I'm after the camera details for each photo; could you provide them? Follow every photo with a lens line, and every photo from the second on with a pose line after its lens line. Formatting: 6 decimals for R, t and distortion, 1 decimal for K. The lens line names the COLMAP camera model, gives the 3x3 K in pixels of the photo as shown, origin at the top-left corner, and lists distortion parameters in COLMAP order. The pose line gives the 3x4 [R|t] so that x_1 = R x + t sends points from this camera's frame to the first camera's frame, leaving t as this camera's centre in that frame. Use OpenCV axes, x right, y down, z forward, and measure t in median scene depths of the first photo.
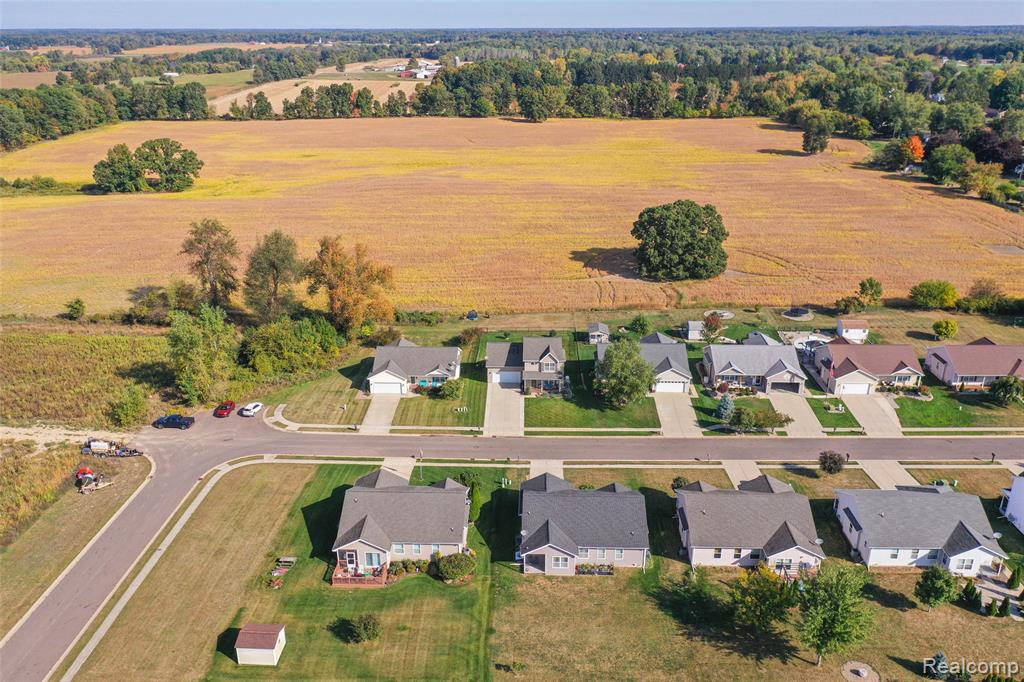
lens RADIAL K [[810.3, 0, 511.7], [0, 810.3, 342.2], [0, 0, 1]] dist [0.005155, 0.001366]
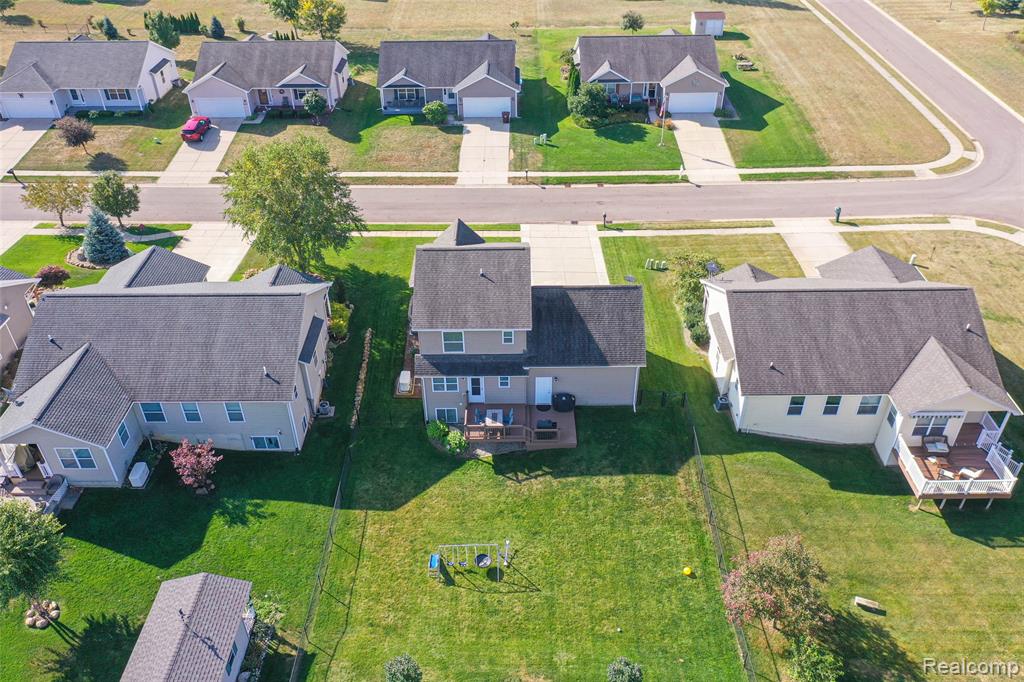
lens RADIAL K [[810.3, 0, 504.4], [0, 810.3, 338.0], [0, 0, 1]] dist [0.005155, 0.001366]
pose [[-0.999696, 0.023026, -0.008817, 0.029357], [0.005083, 0.542391, 0.840111, -0.271827], [0.024127, 0.839810, -0.542343, 1.229962]]
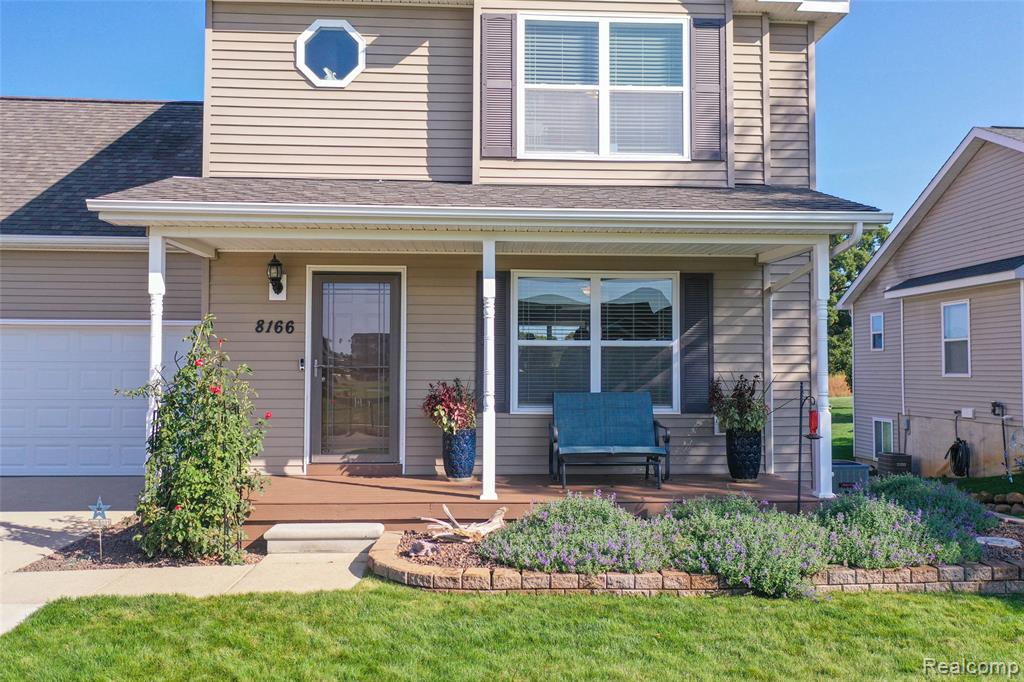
lens RADIAL K [[810.3, 0, 507.1], [0, 810.3, 341.2], [0, 0, 1]] dist [0.005155, 0.001366]
pose [[0.996511, 0.007683, 0.083110, 0.033877], [0.025880, 0.918236, -0.395188, 0.071594], [-0.079351, 0.395960, 0.914833, 0.940864]]
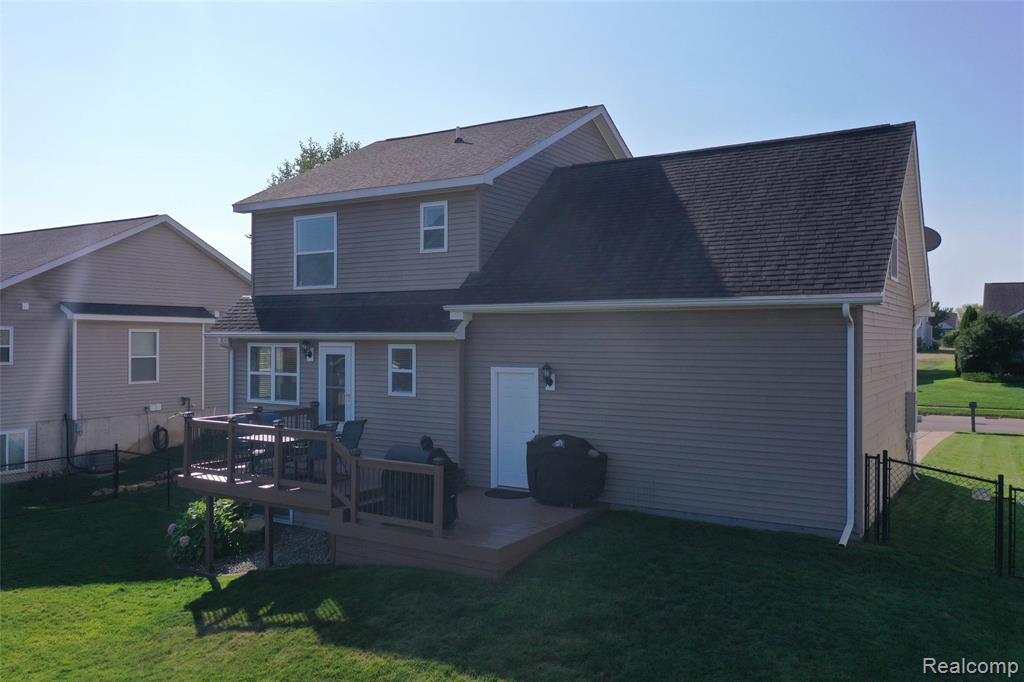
lens RADIAL K [[810.3, 0, 508.0], [0, 810.3, 339.3], [0, 0, 1]] dist [0.005155, 0.001366]
pose [[-0.859747, -0.003223, 0.510710, -0.039782], [0.182308, 0.932163, 0.312787, -0.013718], [-0.477073, 0.362024, -0.800837, 1.139918]]
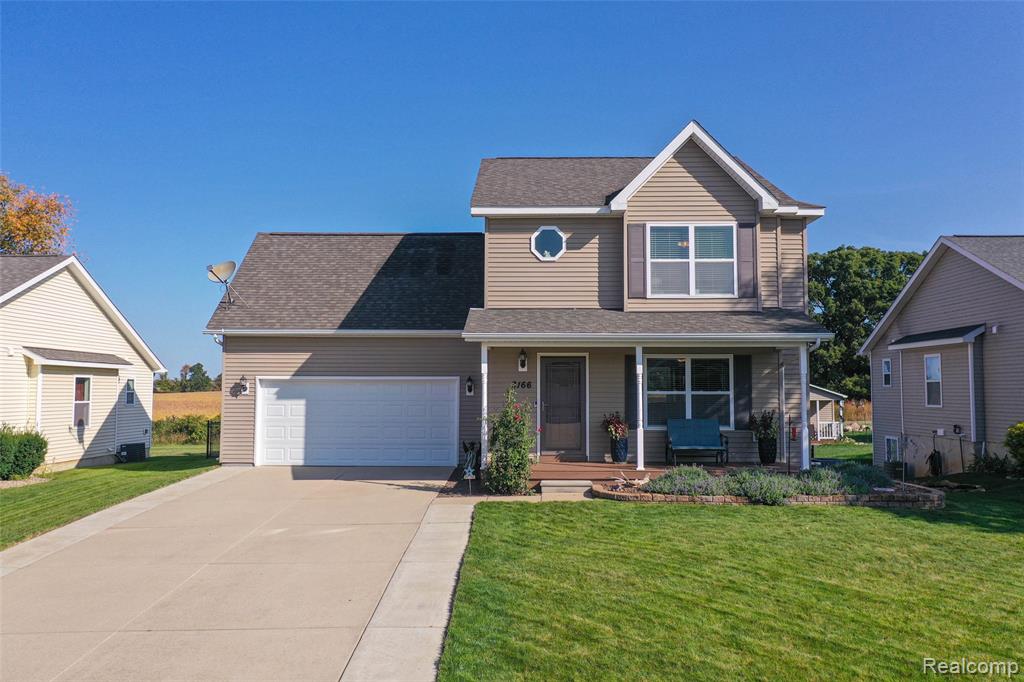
lens RADIAL K [[810.3, 0, 508.1], [0, 810.3, 340.5], [0, 0, 1]] dist [0.005155, 0.001366]
pose [[0.999972, 0.003695, 0.006560, 0.018673], [-0.000577, 0.906294, -0.422647, 0.090430], [-0.007507, 0.422631, 0.906271, 0.887020]]
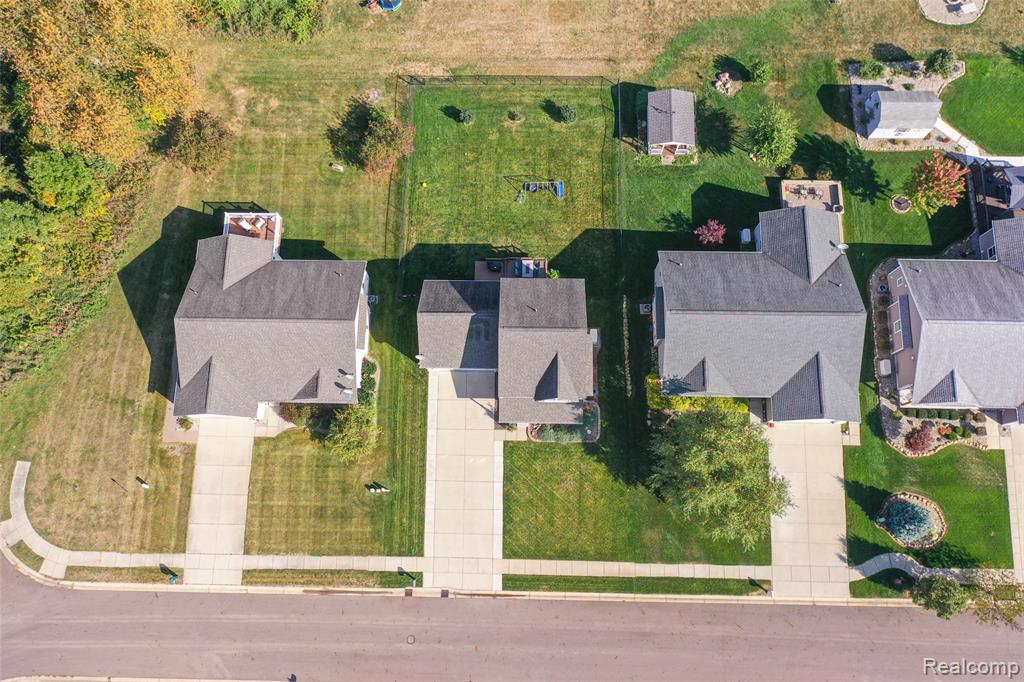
lens RADIAL K [[810.3, 0, 507.9], [0, 810.3, 338.7], [0, 0, 1]] dist [0.005155, 0.001366]
pose [[0.999798, -0.012679, -0.015575, 0.026431], [0.020036, 0.576625, 0.816763, -0.363278], [-0.001374, -0.816910, 0.576763, 0.753654]]
